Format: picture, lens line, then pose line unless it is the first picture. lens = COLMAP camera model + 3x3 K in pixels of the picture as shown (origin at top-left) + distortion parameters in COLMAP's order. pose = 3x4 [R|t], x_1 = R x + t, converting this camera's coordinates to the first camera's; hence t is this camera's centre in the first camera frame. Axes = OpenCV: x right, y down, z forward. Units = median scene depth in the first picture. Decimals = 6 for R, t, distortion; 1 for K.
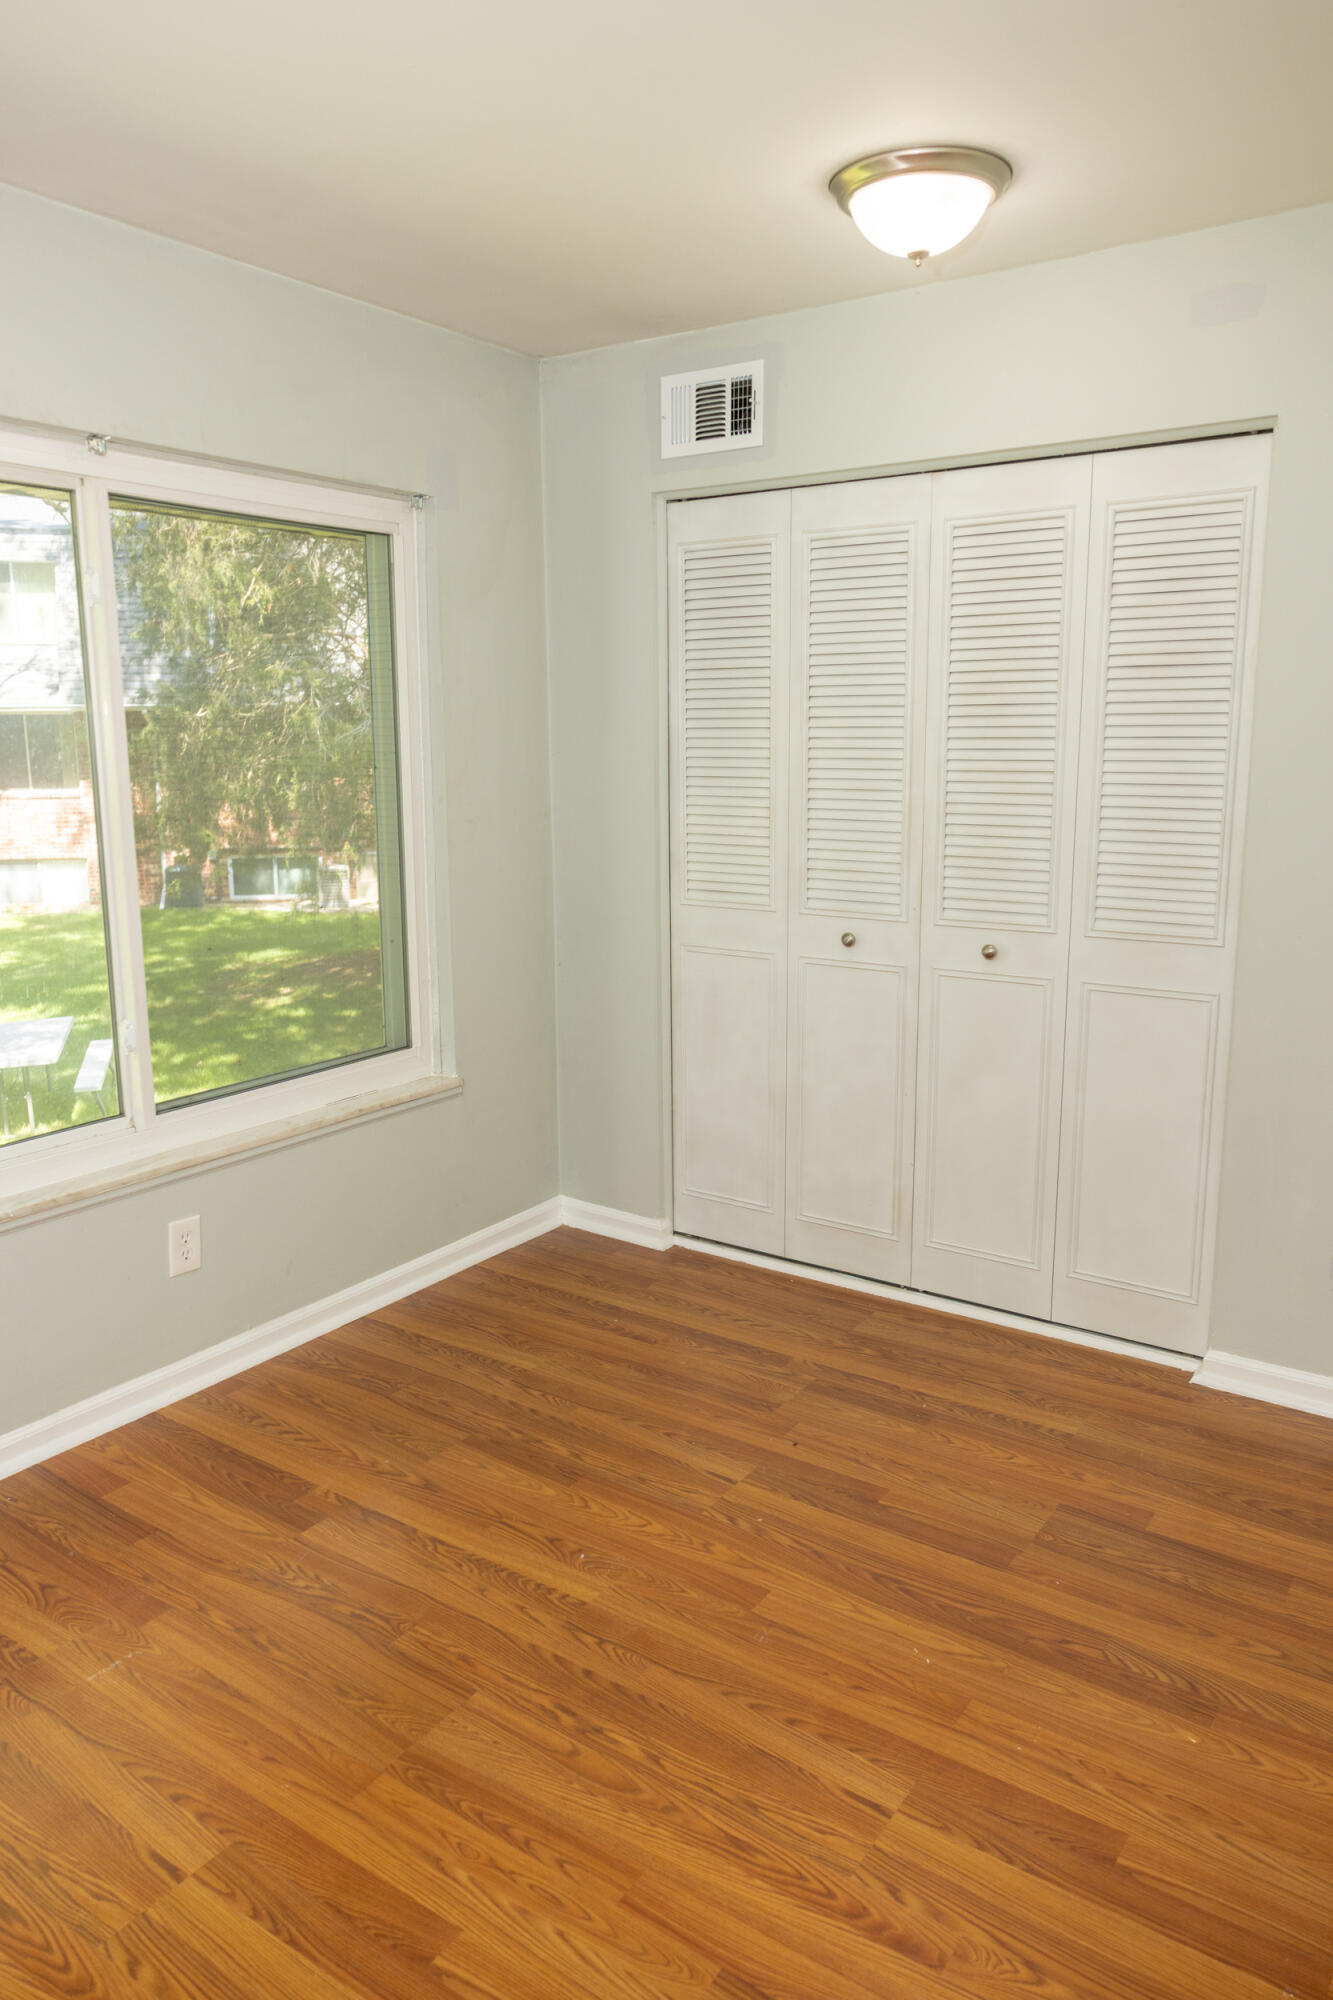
lens RADIAL K [[1401.2, 0, 659.2], [0, 1401.2, 1007.6], [0, 0, 1]] dist [-0.000512, 0.004312]
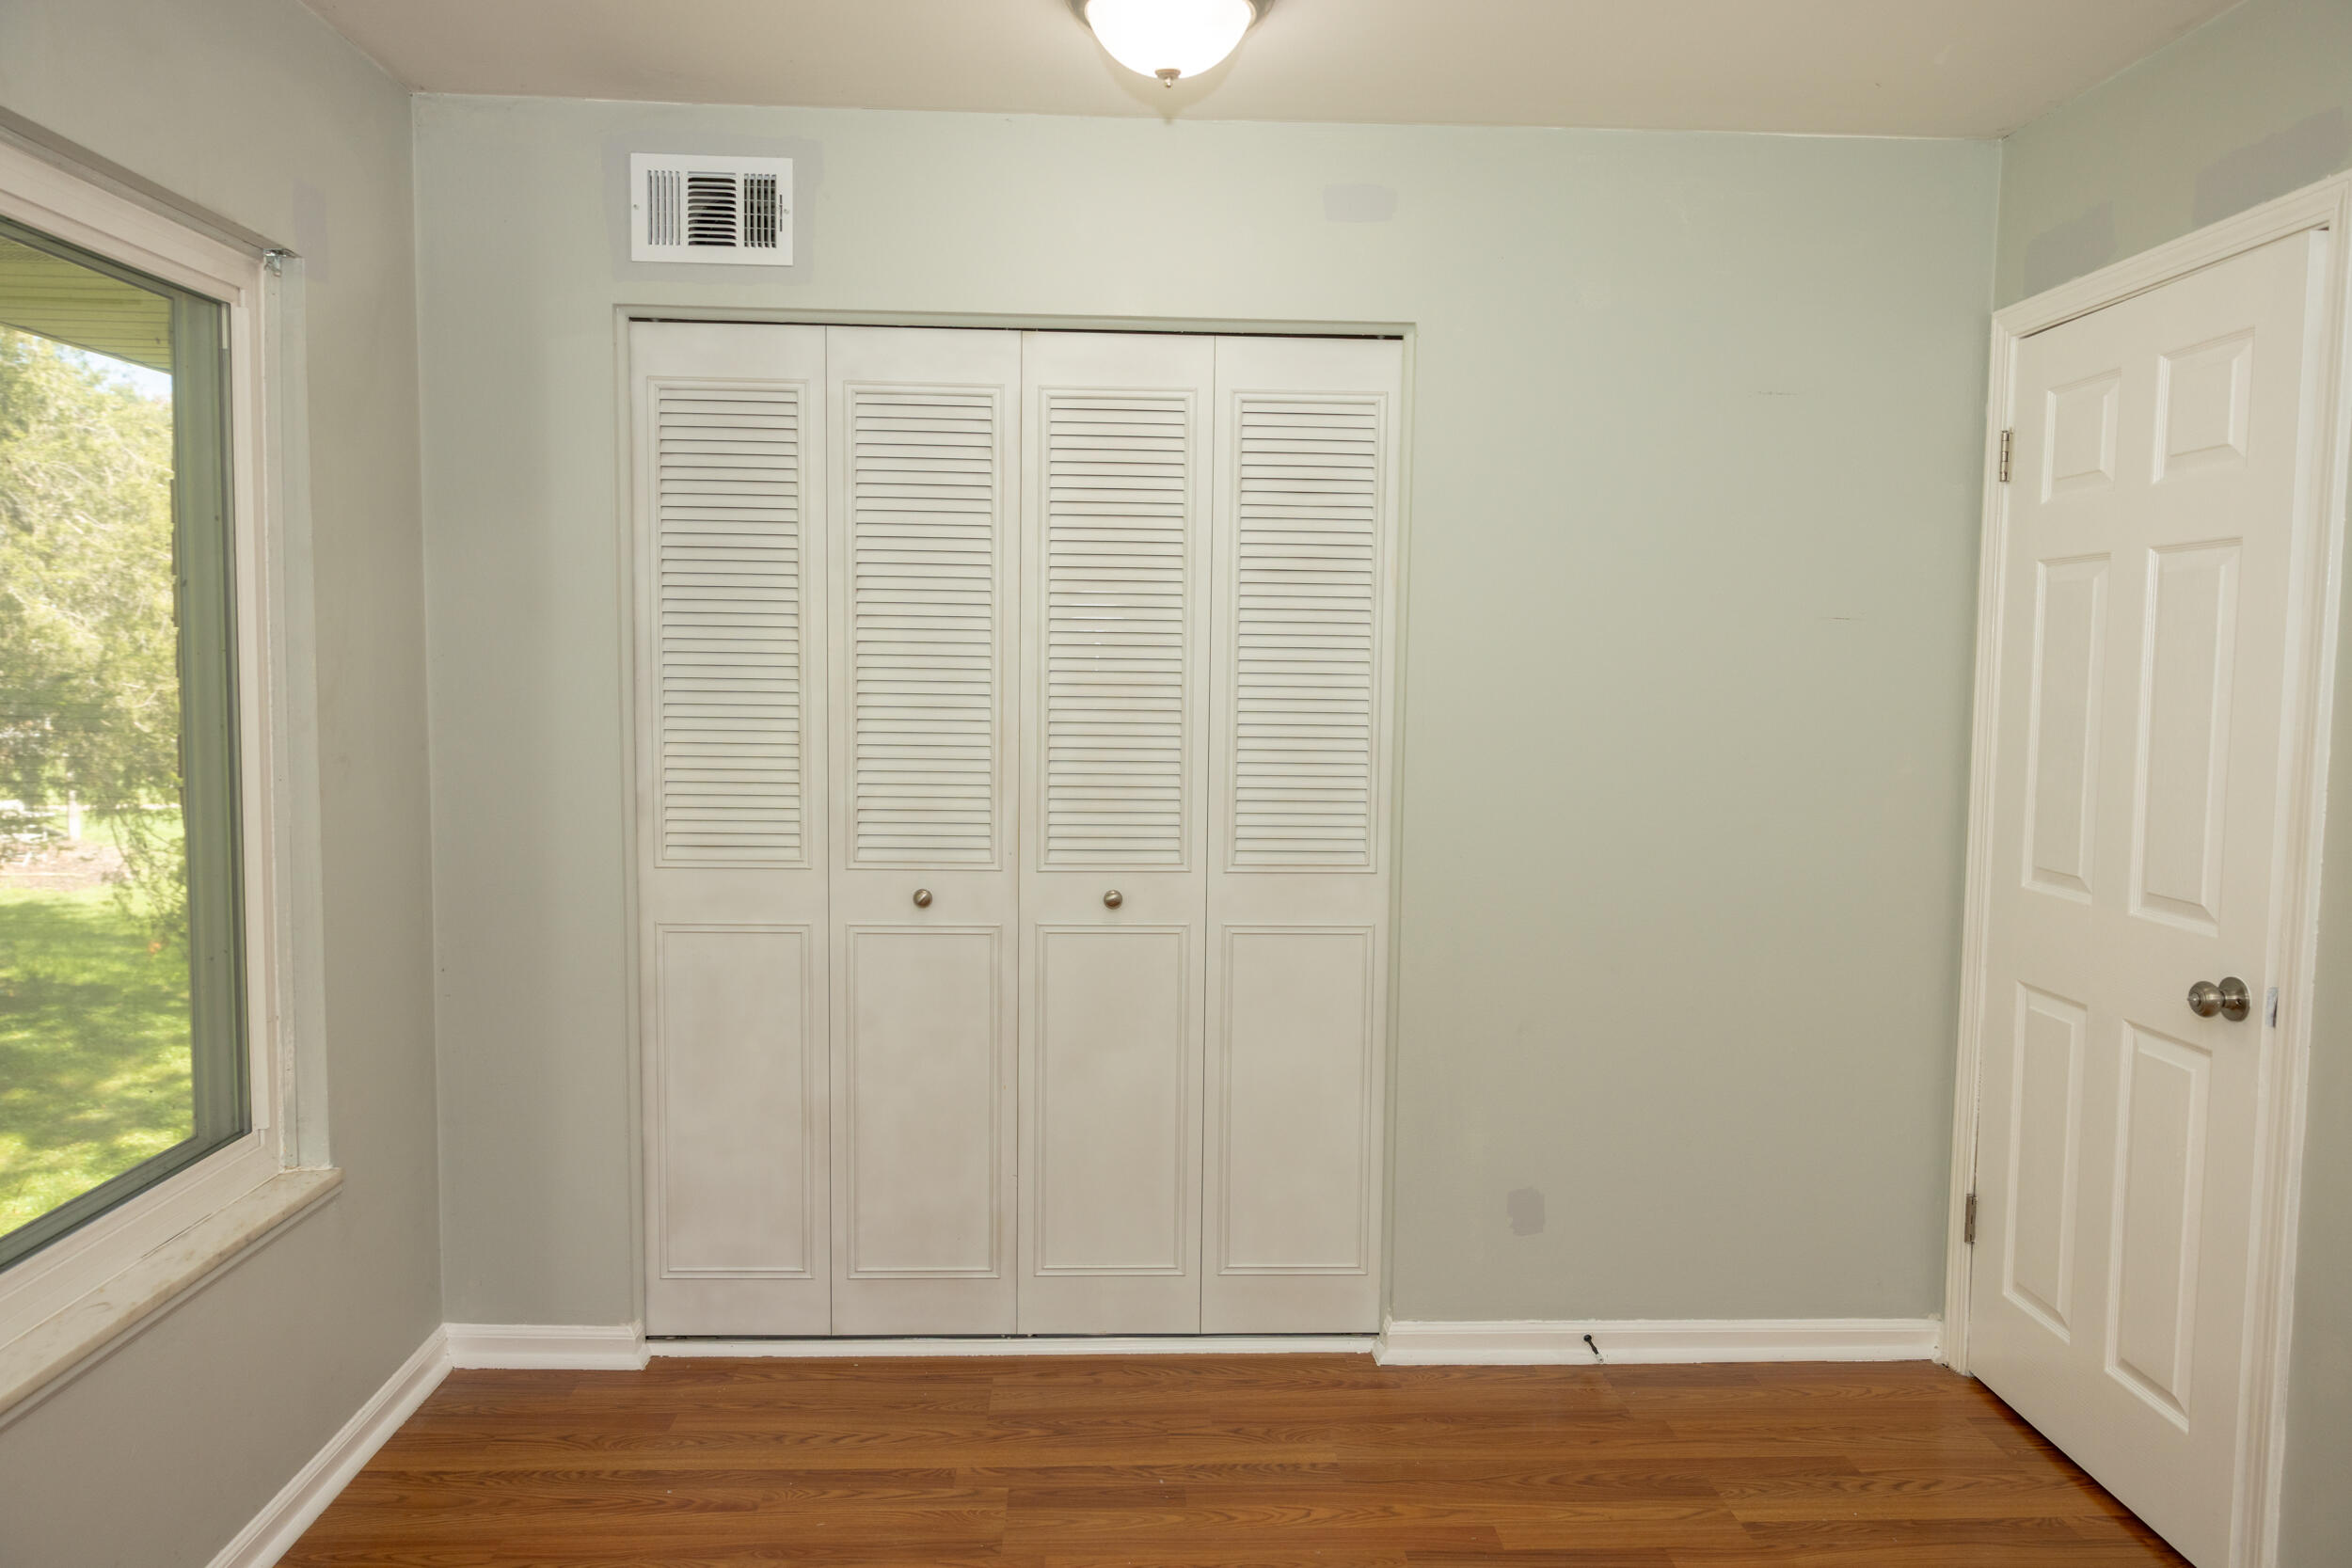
lens RADIAL K [[1580.9, 0, 1168.0], [0, 1580.9, 778.8], [0, 0, 1]] dist [-0.002905, 0.004829]
pose [[0.792412, -0.030180, 0.609240, -0.331974], [0.099598, 0.991773, -0.080413, -0.034292], [-0.601801, 0.124399, 0.788898, 0.249036]]
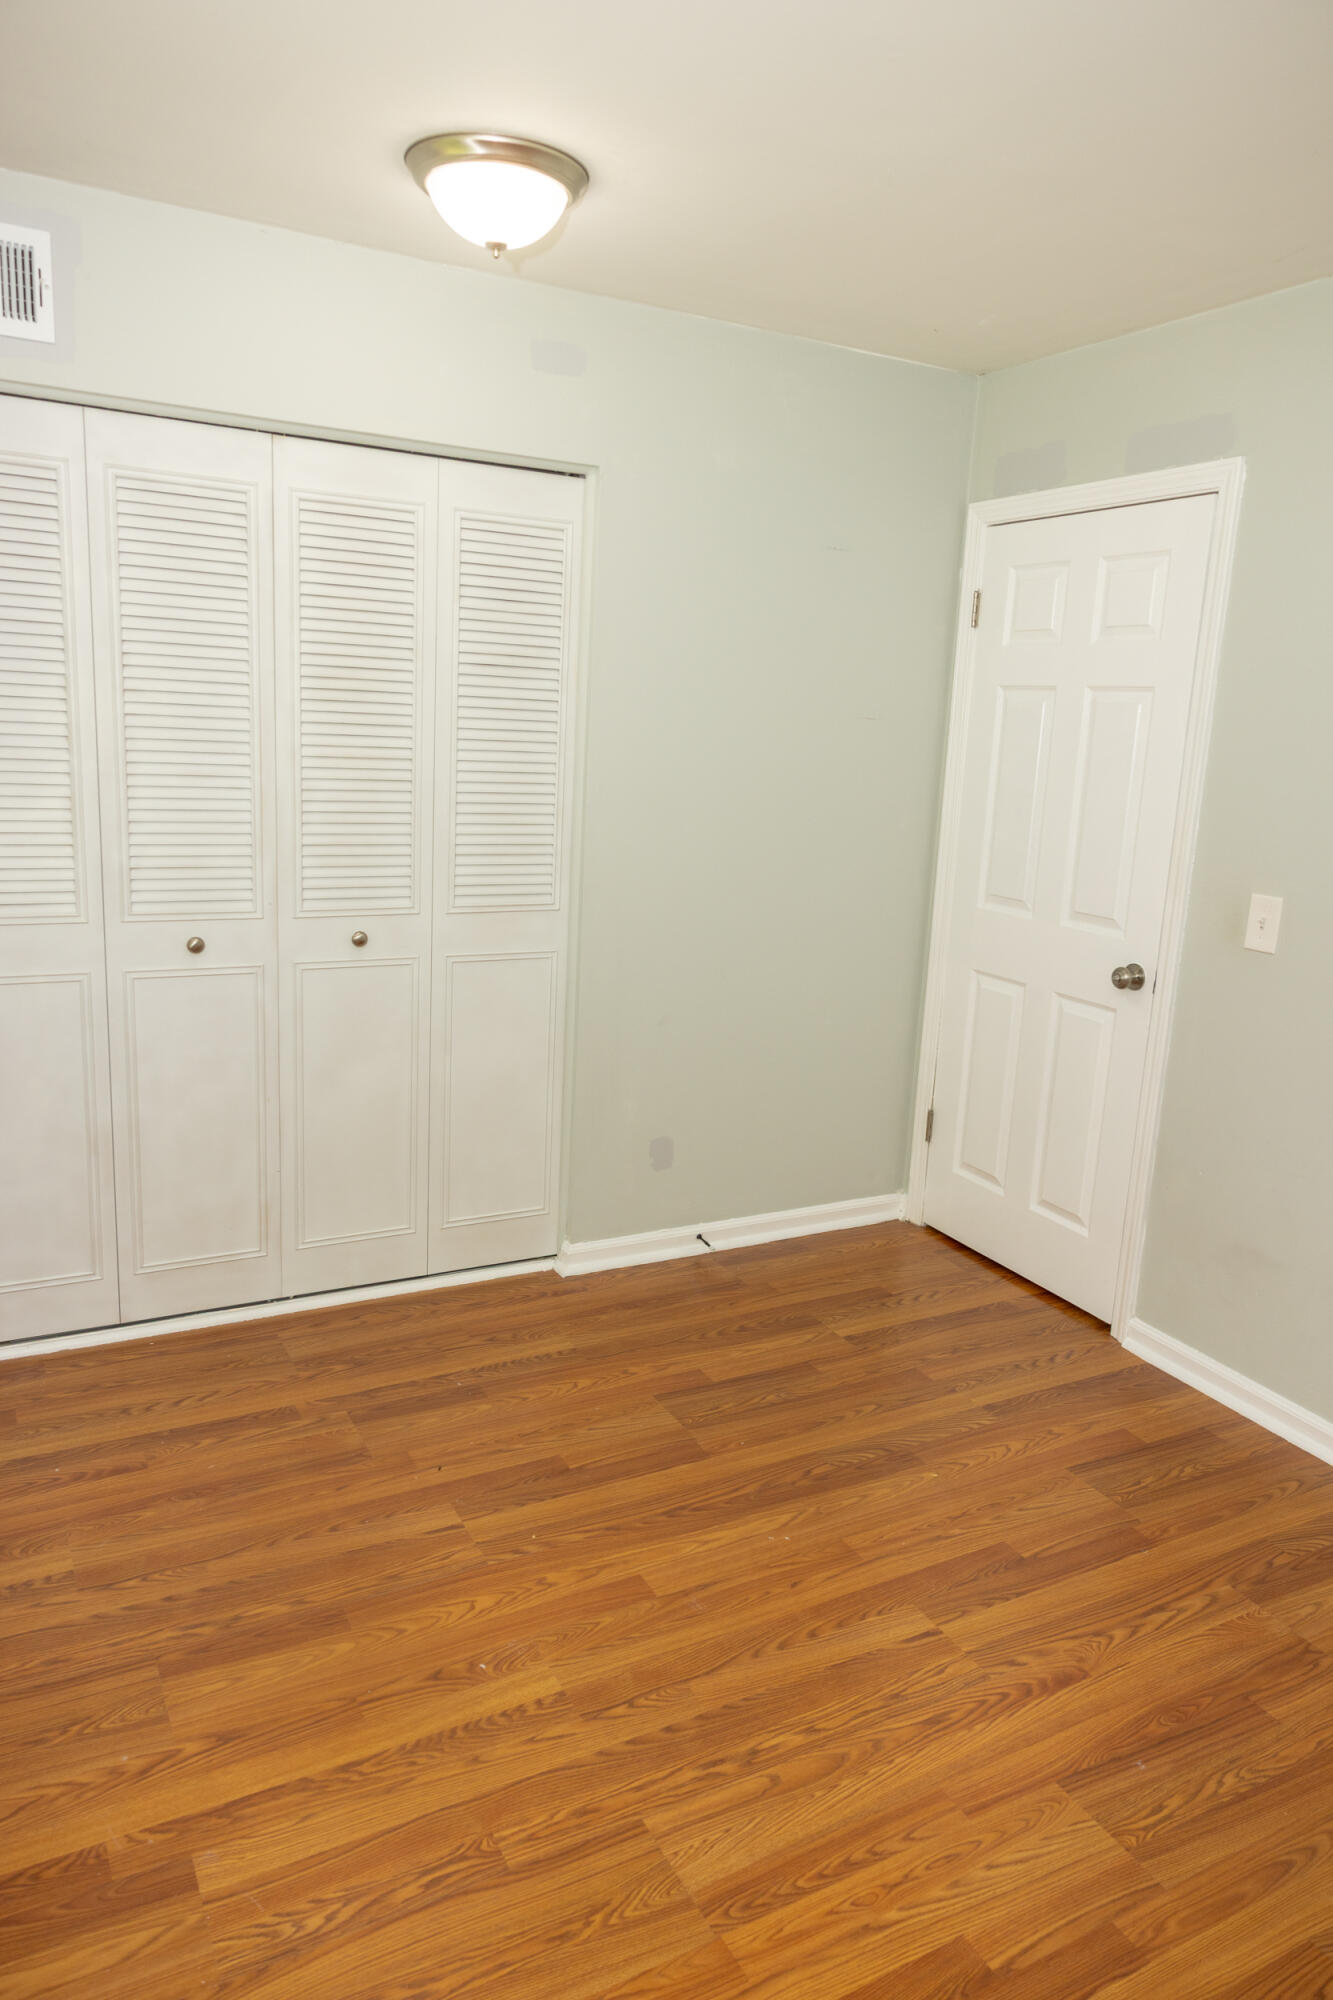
lens RADIAL K [[1344.4, 0, 662.0], [0, 1344.4, 1005.3], [0, 0, 1]] dist [-0.002905, 0.004829]
pose [[0.444936, -0.164263, 0.880369, -0.560965], [0.120220, 0.985093, 0.123043, -0.091586], [-0.887457, 0.051092, 0.458051, 0.399829]]
